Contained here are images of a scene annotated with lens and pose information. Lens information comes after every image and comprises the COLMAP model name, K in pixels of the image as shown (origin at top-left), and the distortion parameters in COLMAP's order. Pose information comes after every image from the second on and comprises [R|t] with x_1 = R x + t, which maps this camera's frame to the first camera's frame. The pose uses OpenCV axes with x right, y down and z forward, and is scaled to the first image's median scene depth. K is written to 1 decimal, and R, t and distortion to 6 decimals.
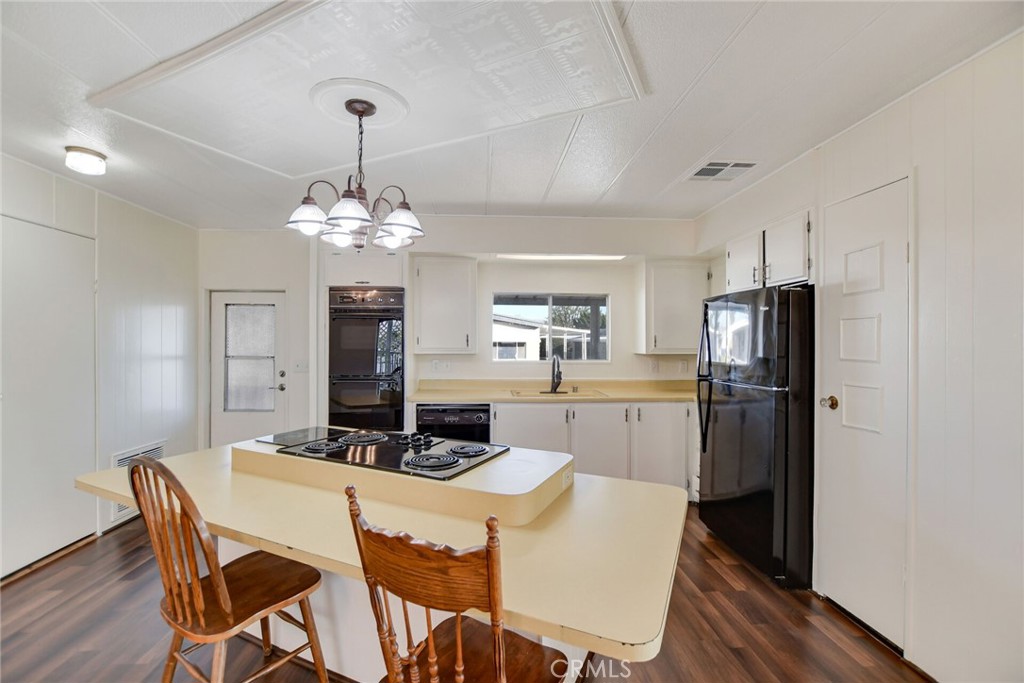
lens RADIAL K [[454.3, 0, 512.0], [0, 454.3, 341.5], [0, 0, 1]] dist [-0.012312, -0.000103]
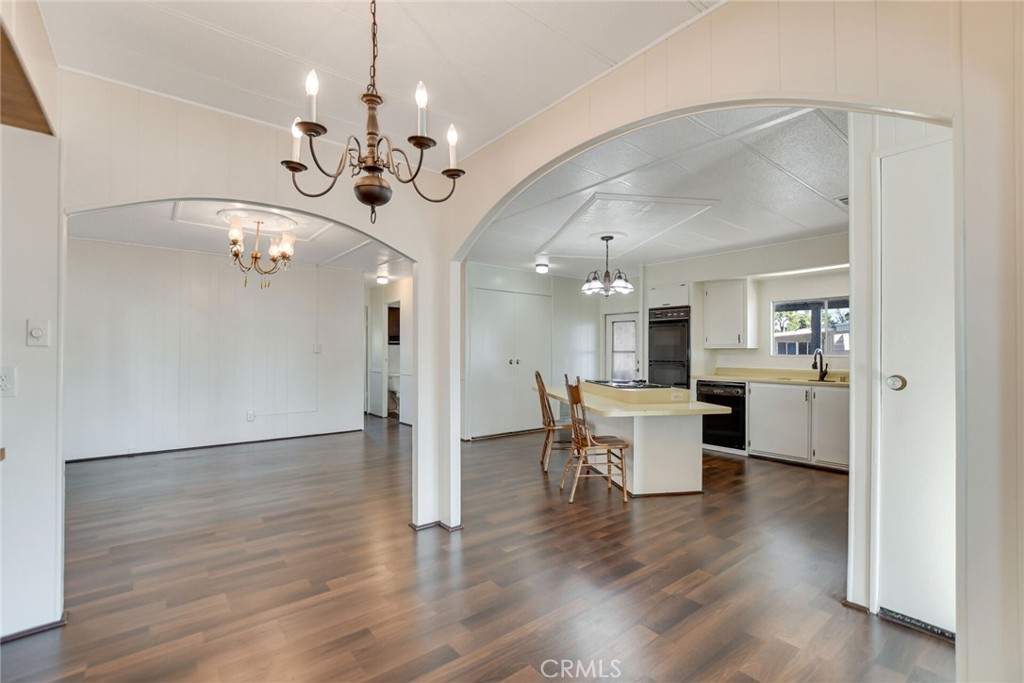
lens RADIAL K [[454.3, 0, 512.0], [0, 454.3, 341.5], [0, 0, 1]] dist [-0.012312, -0.000103]
pose [[0.584576, -0.019277, -0.811110, 0.671262], [-0.002715, 0.999666, -0.025715, 0.047697], [0.811335, 0.017234, 0.584328, -0.411935]]
